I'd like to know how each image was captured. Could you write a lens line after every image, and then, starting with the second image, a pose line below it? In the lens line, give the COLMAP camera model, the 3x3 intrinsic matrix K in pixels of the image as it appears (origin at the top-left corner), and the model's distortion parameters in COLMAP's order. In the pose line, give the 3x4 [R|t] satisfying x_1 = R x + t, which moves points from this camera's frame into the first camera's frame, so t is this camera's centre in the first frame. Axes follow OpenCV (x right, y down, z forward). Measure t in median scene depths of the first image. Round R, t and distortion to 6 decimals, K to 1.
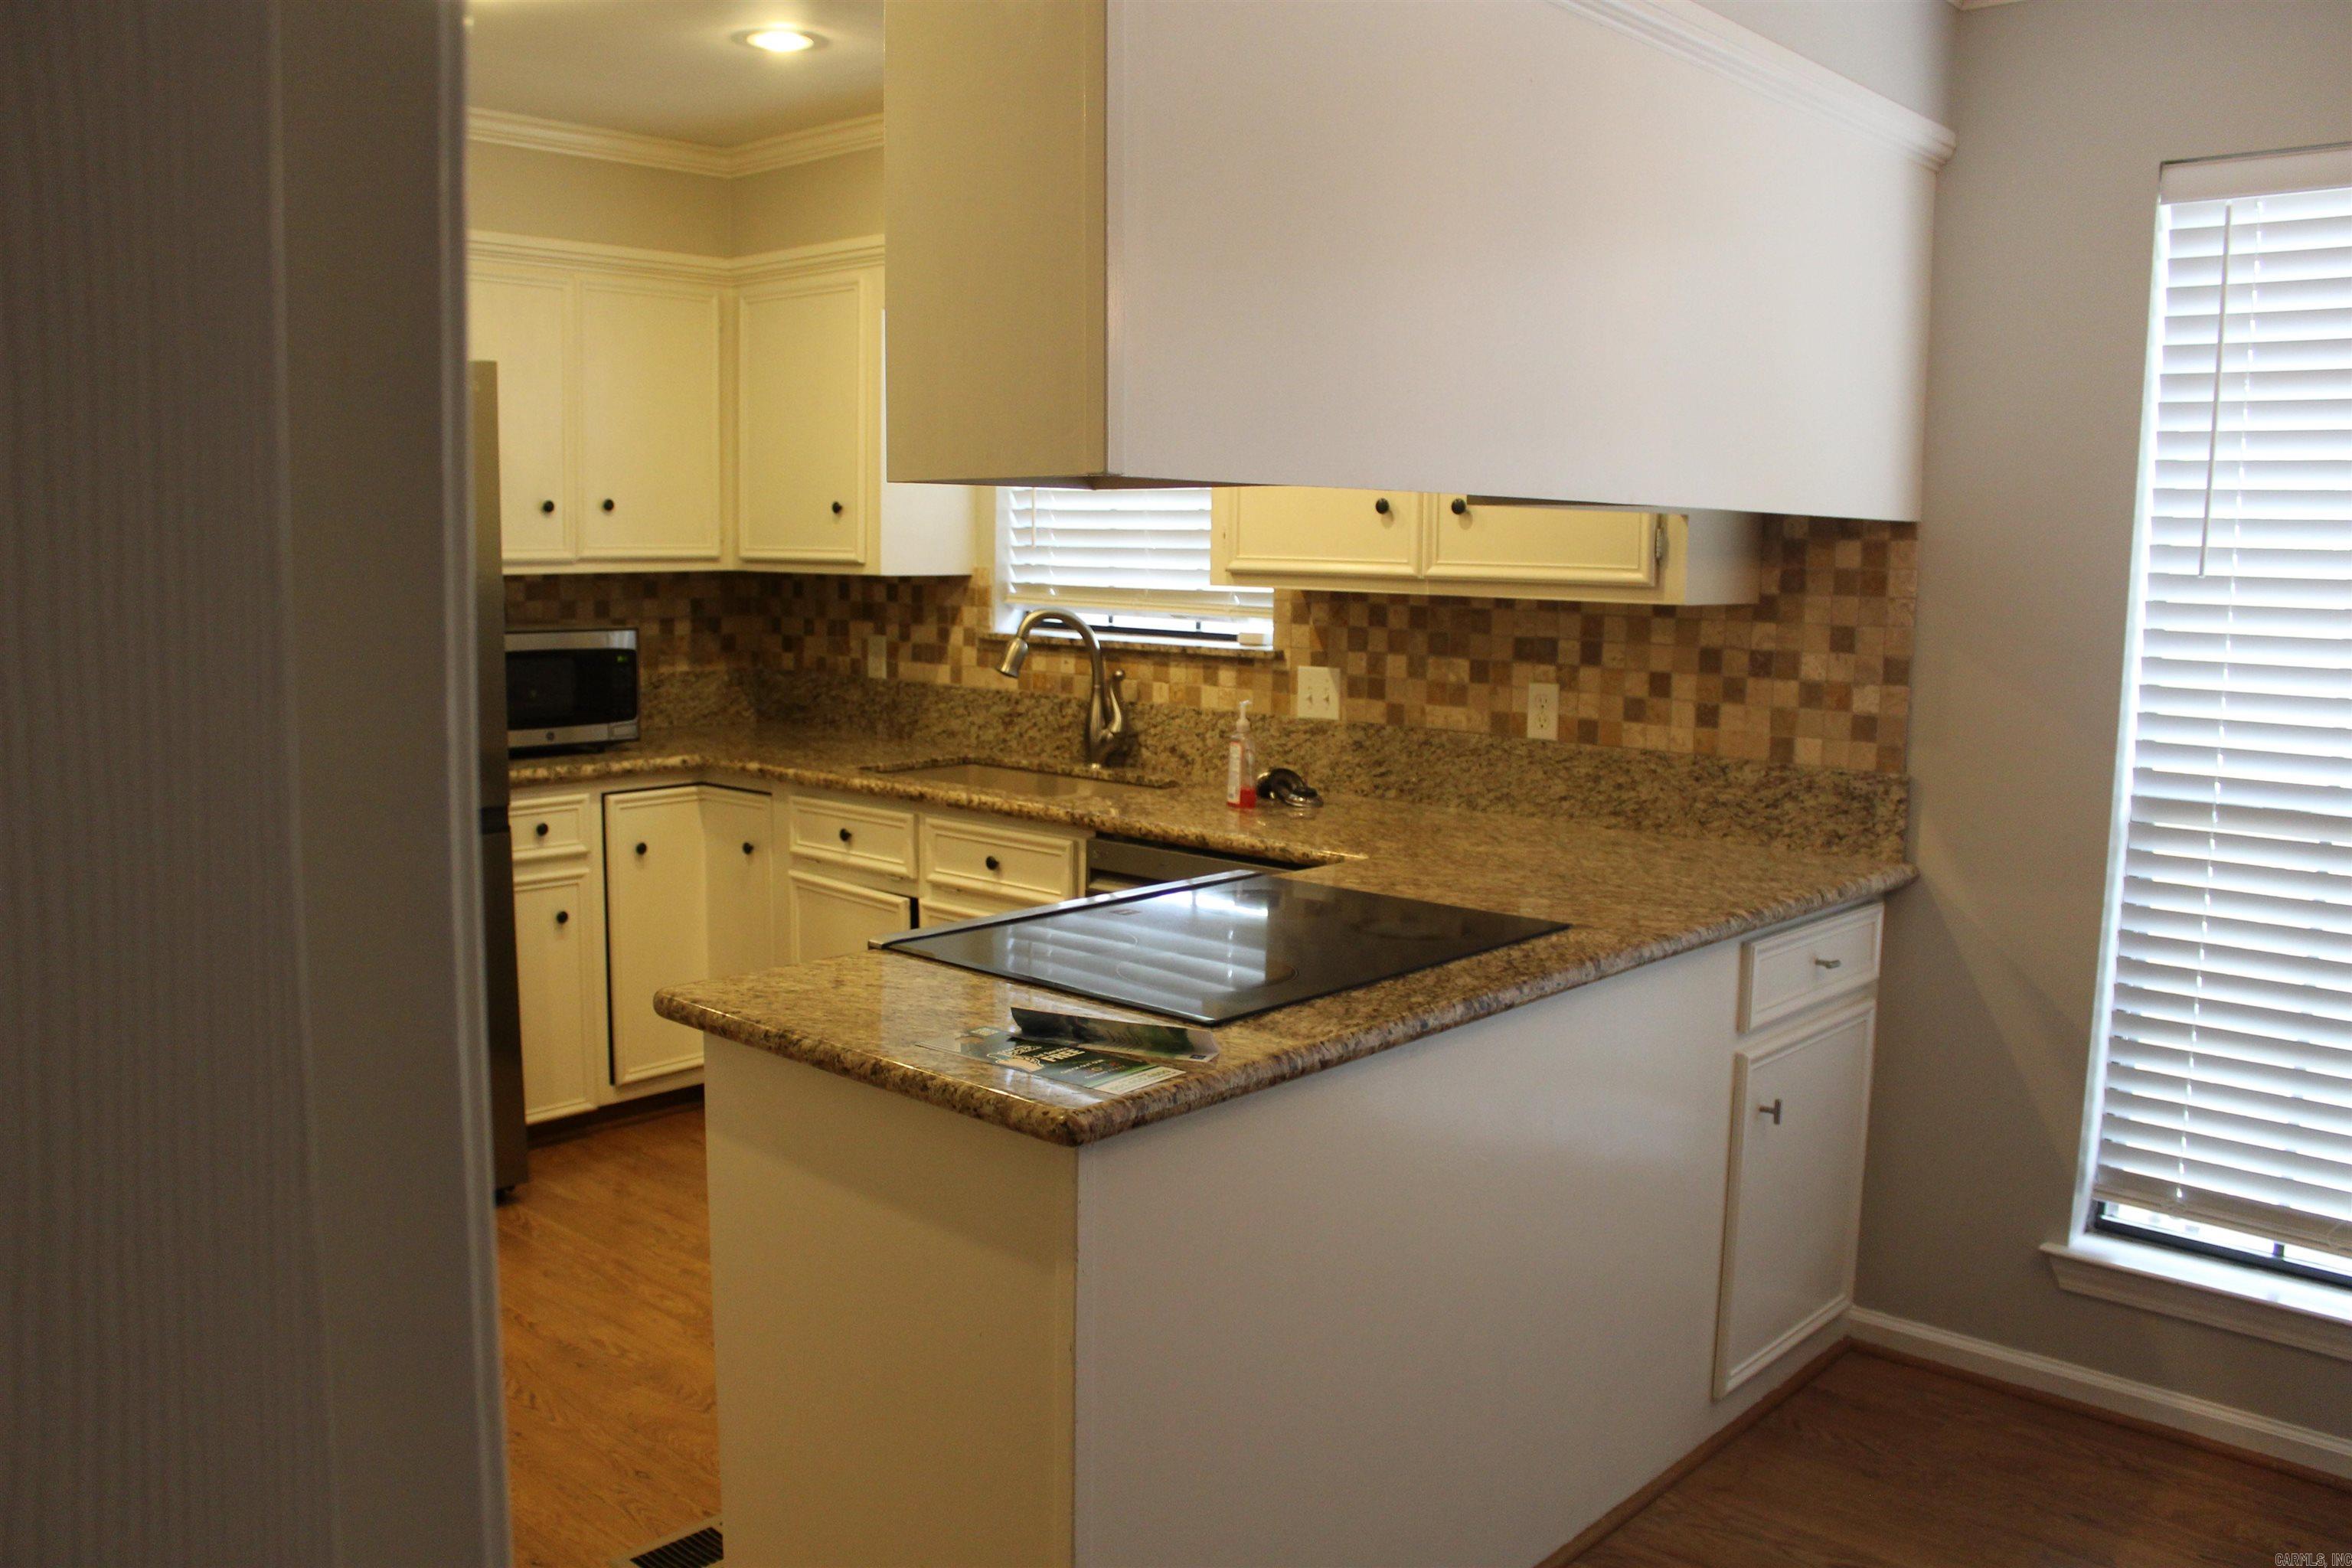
lens RADIAL K [[1947.0, 0, 1178.7], [0, 1947.0, 789.2], [0, 0, 1]] dist [-0.163347, 0.146356]
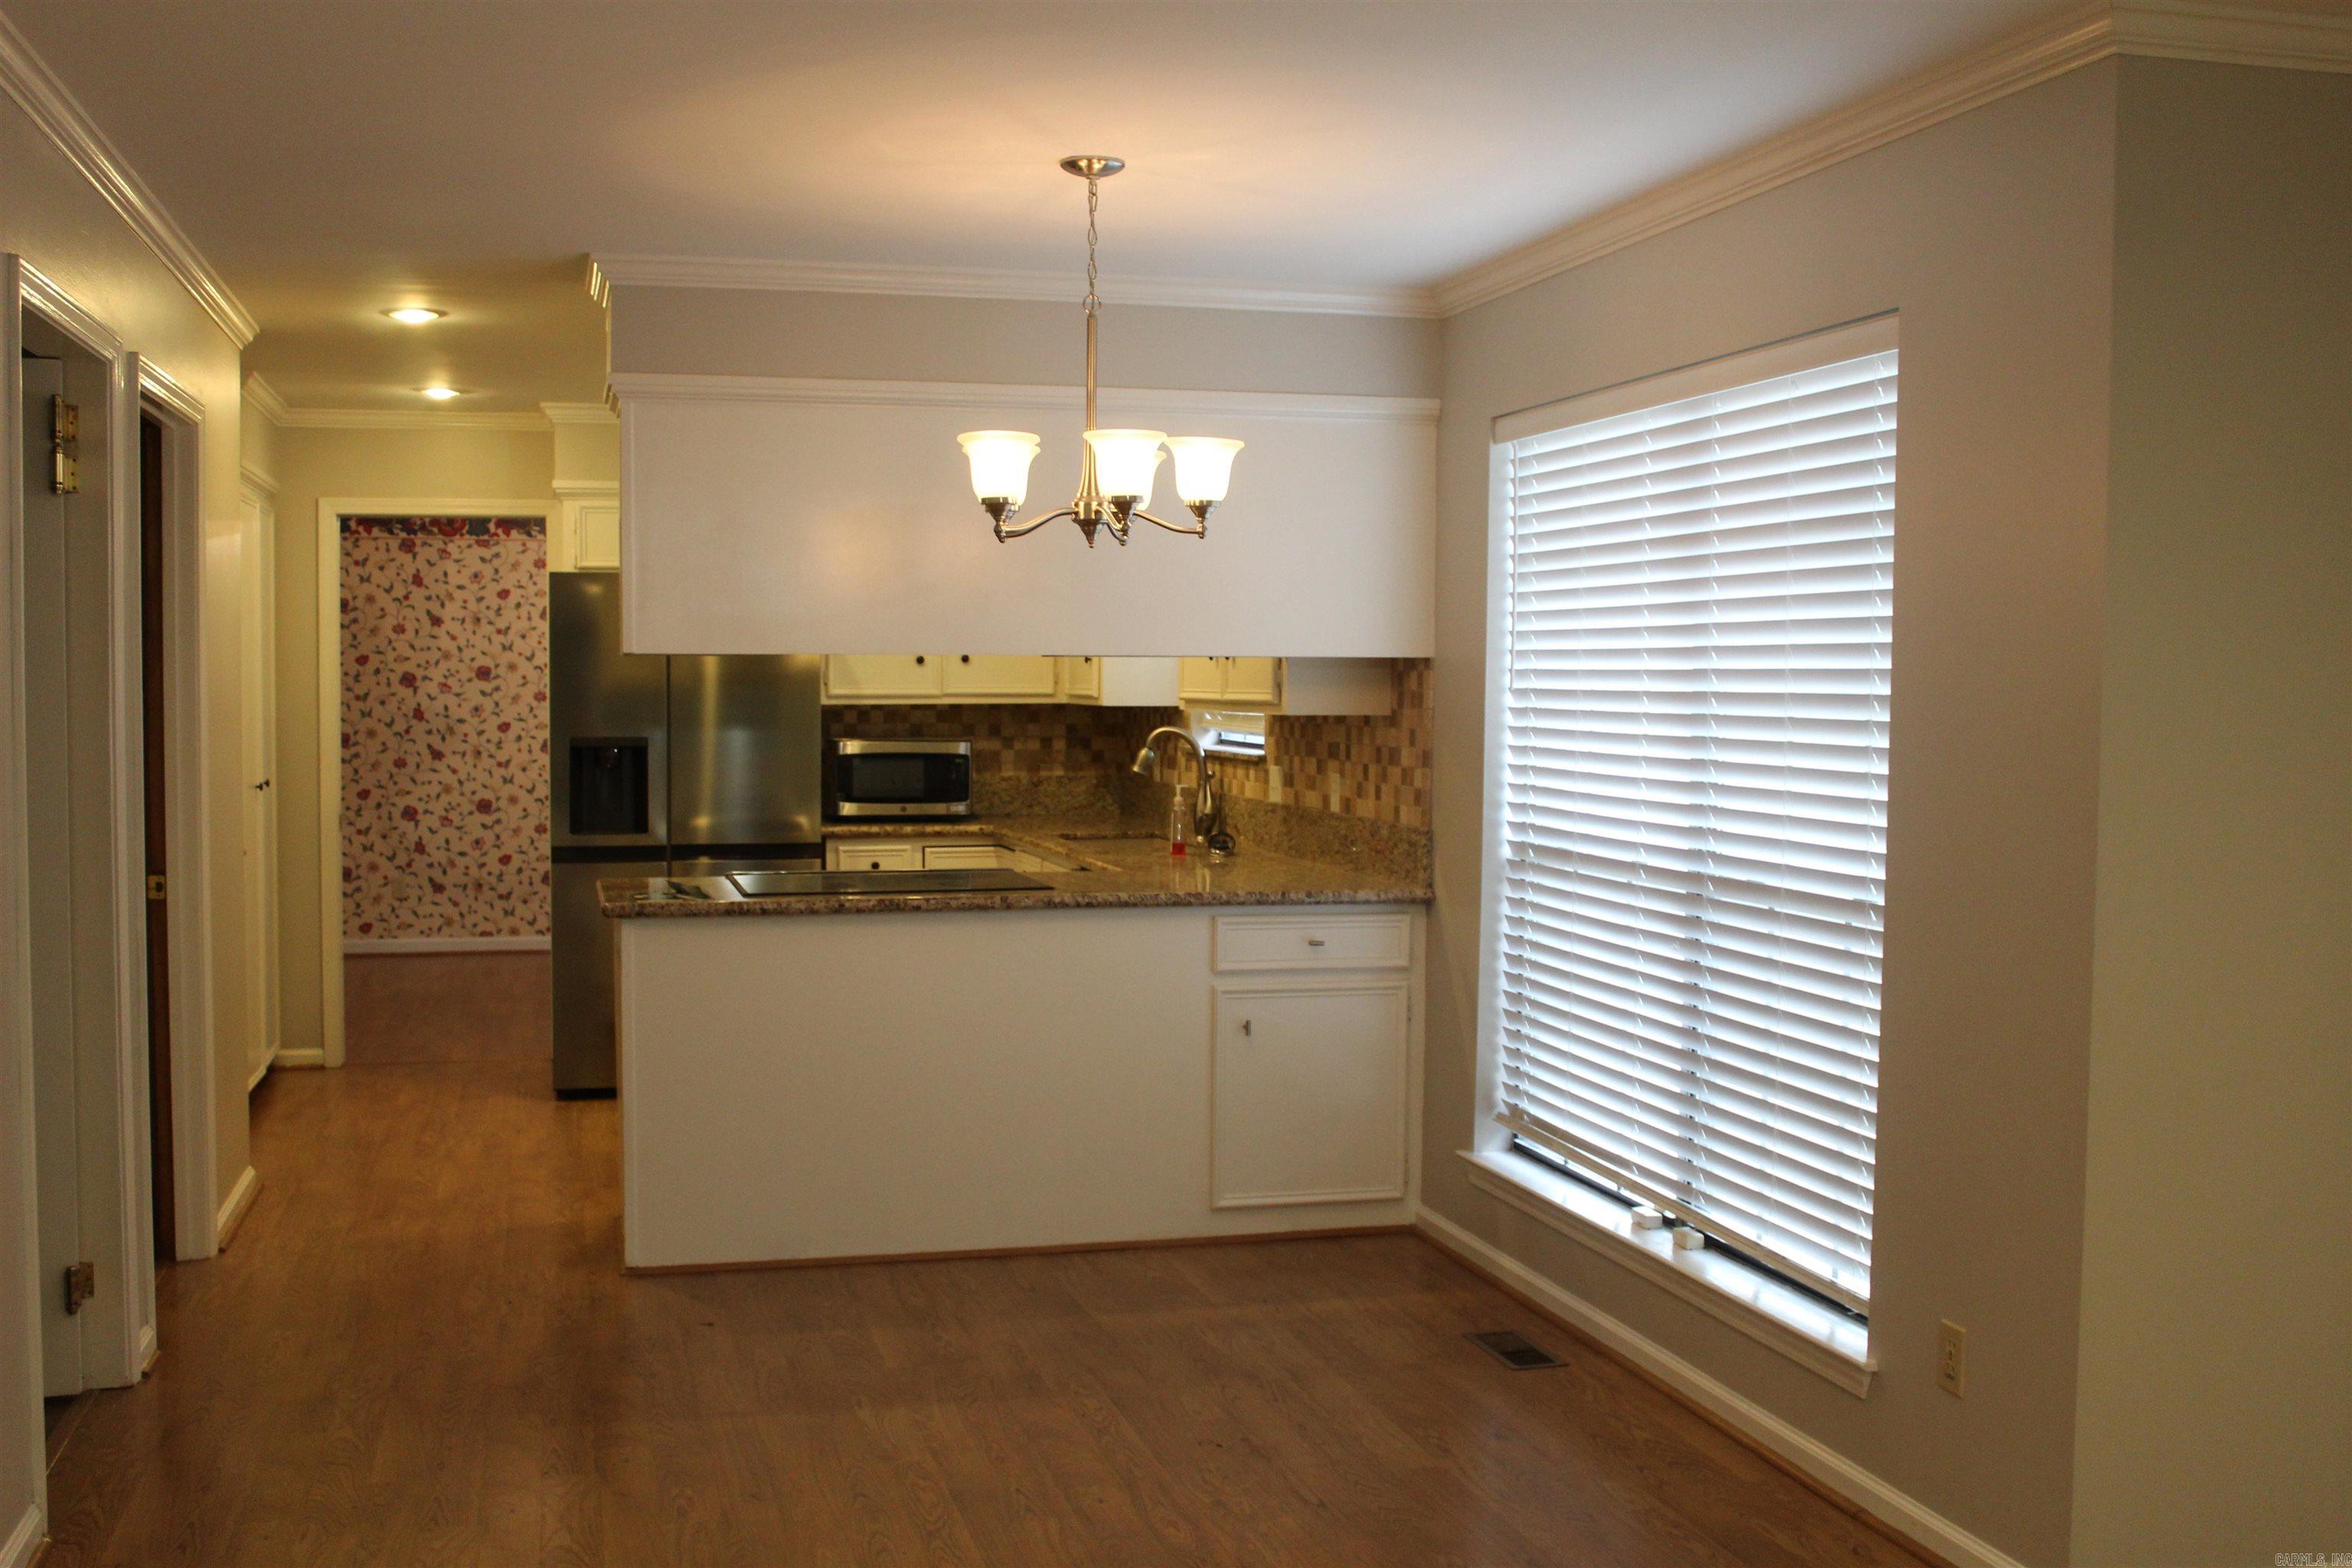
lens RADIAL K [[2355.9, 0, 1168.9], [0, 2355.9, 788.4], [0, 0, 1]] dist [-0.088505, 0.000000]
pose [[0.837502, 0.015141, -0.546225, 0.905832], [-0.062344, 0.995736, -0.067989, 0.073039], [0.542866, 0.090994, 0.834875, -0.474040]]
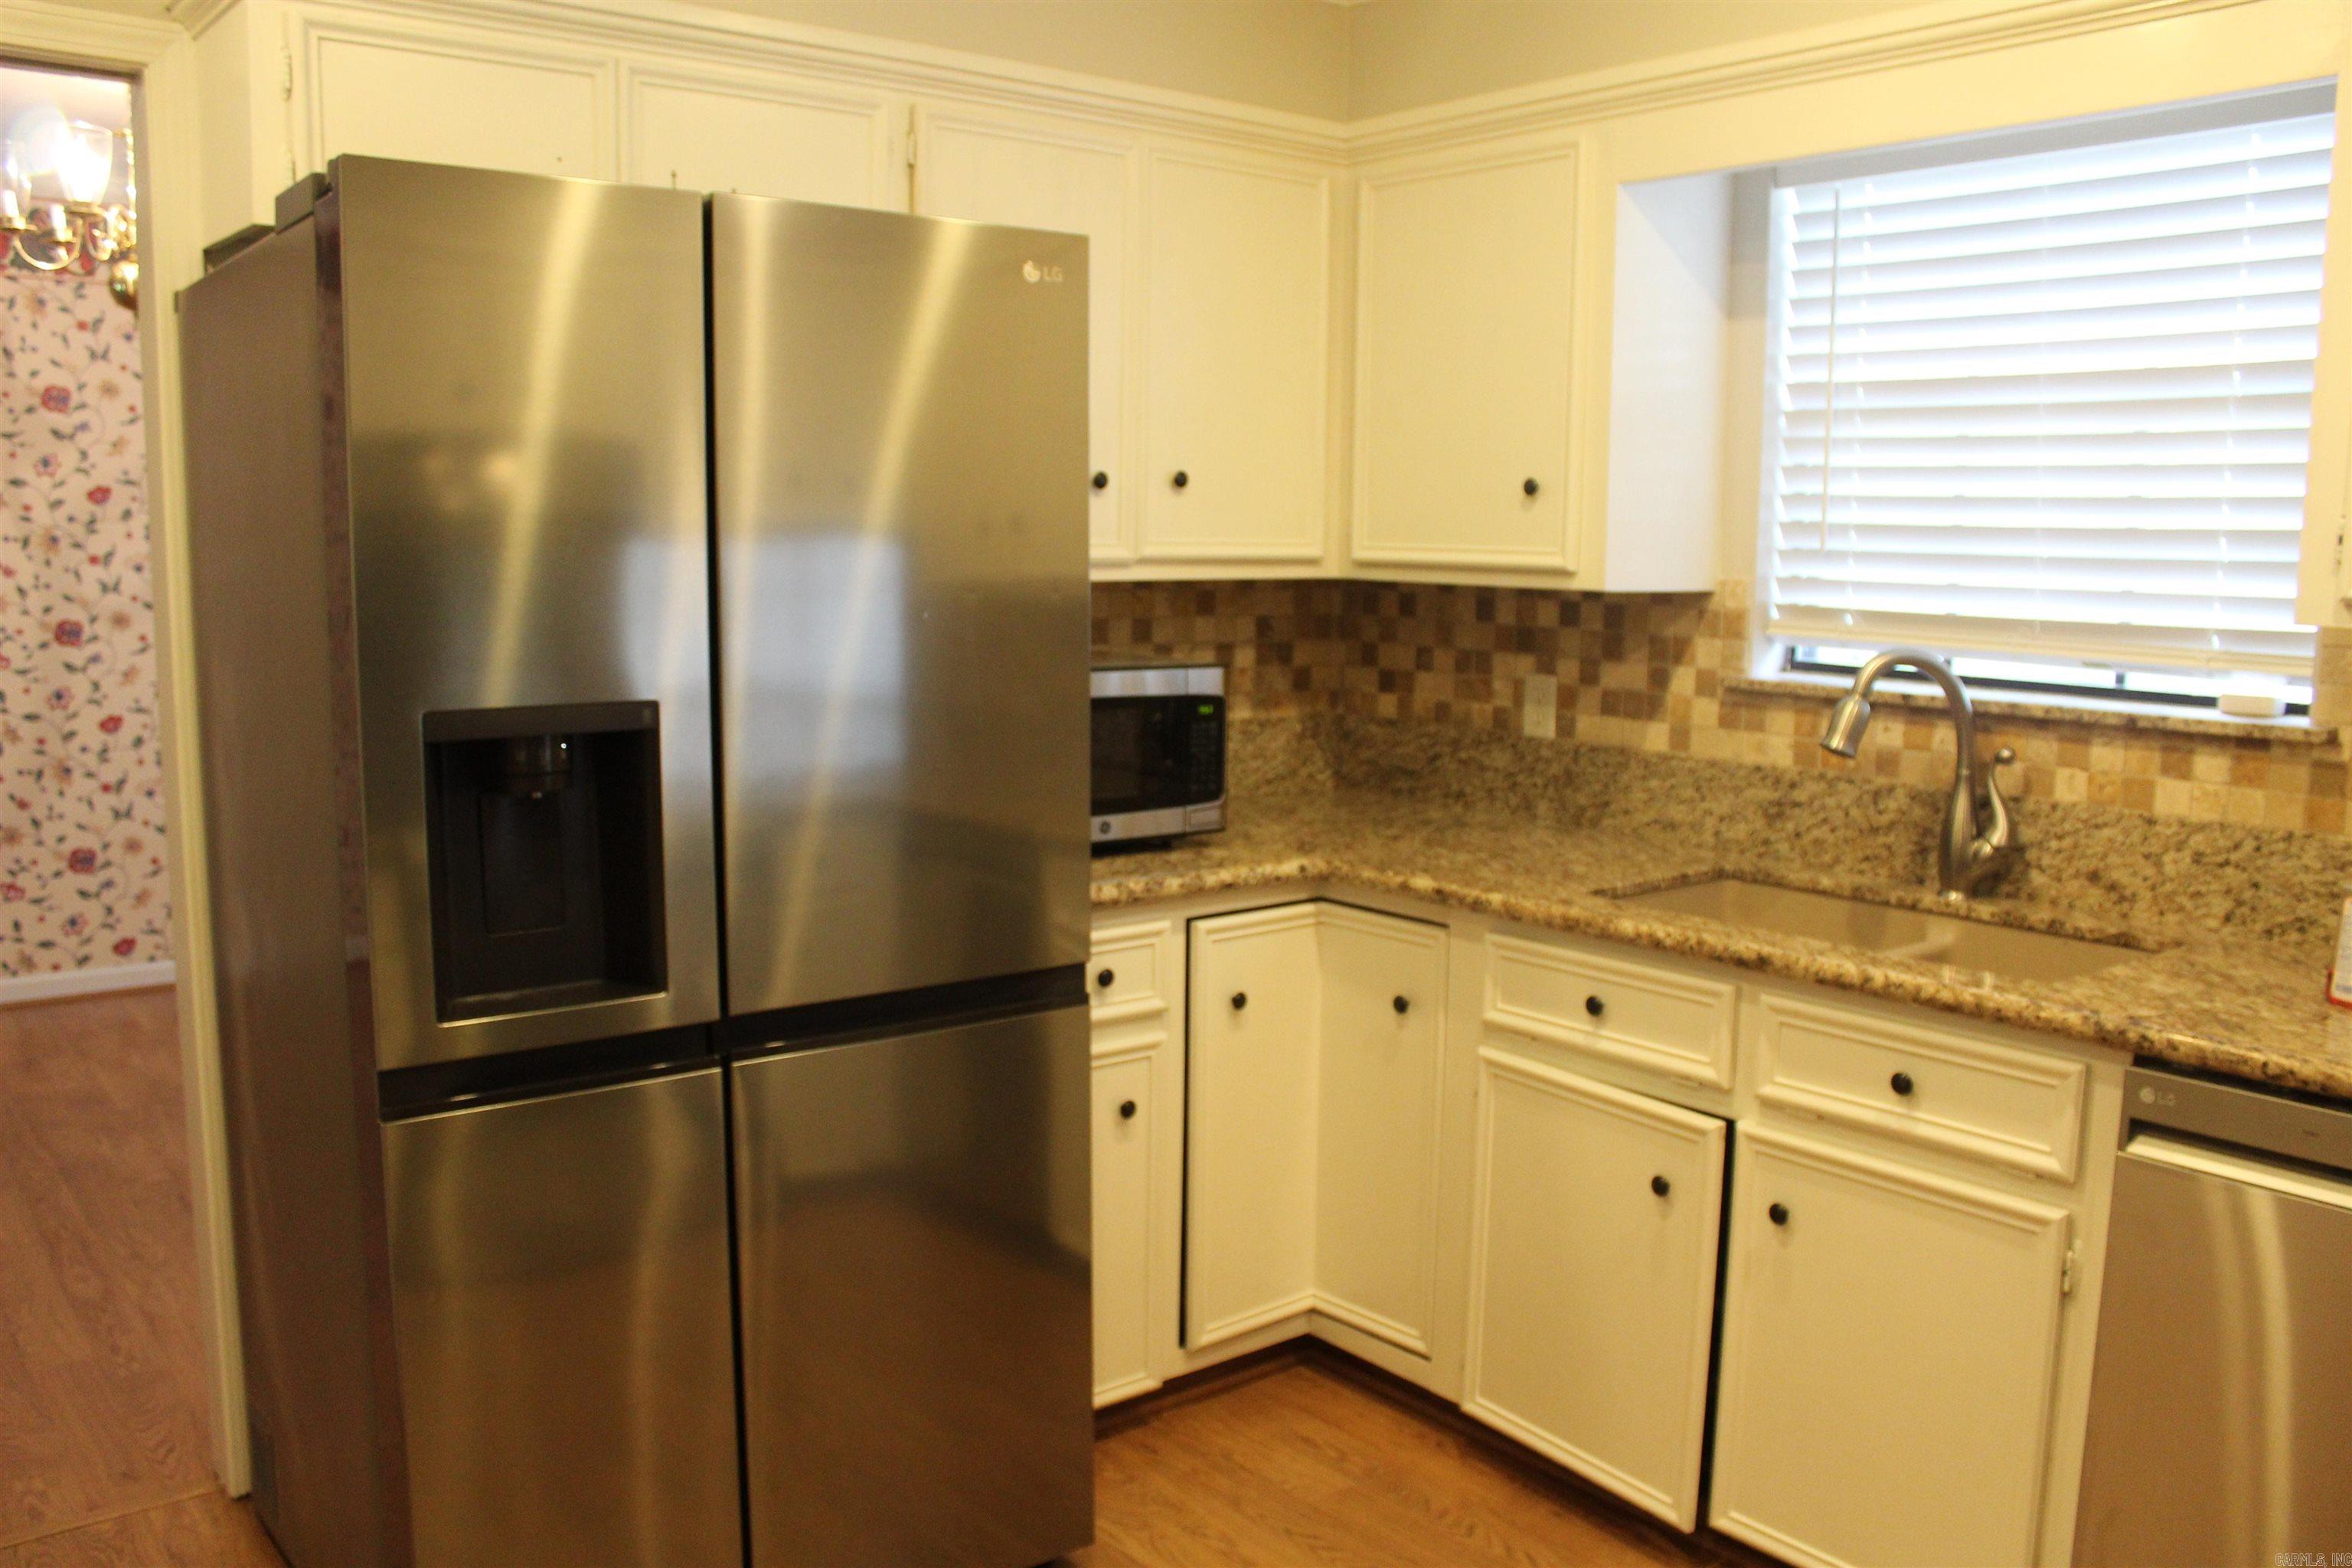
lens RADIAL K [[1947.0, 0, 1183.2], [0, 1947.0, 799.4], [0, 0, 1]] dist [-0.163347, 0.146356]
pose [[0.987827, 0.020660, -0.154178, -0.203325], [-0.019549, 0.999771, 0.008718, -0.045094], [0.154323, -0.005598, 0.988005, 0.349701]]
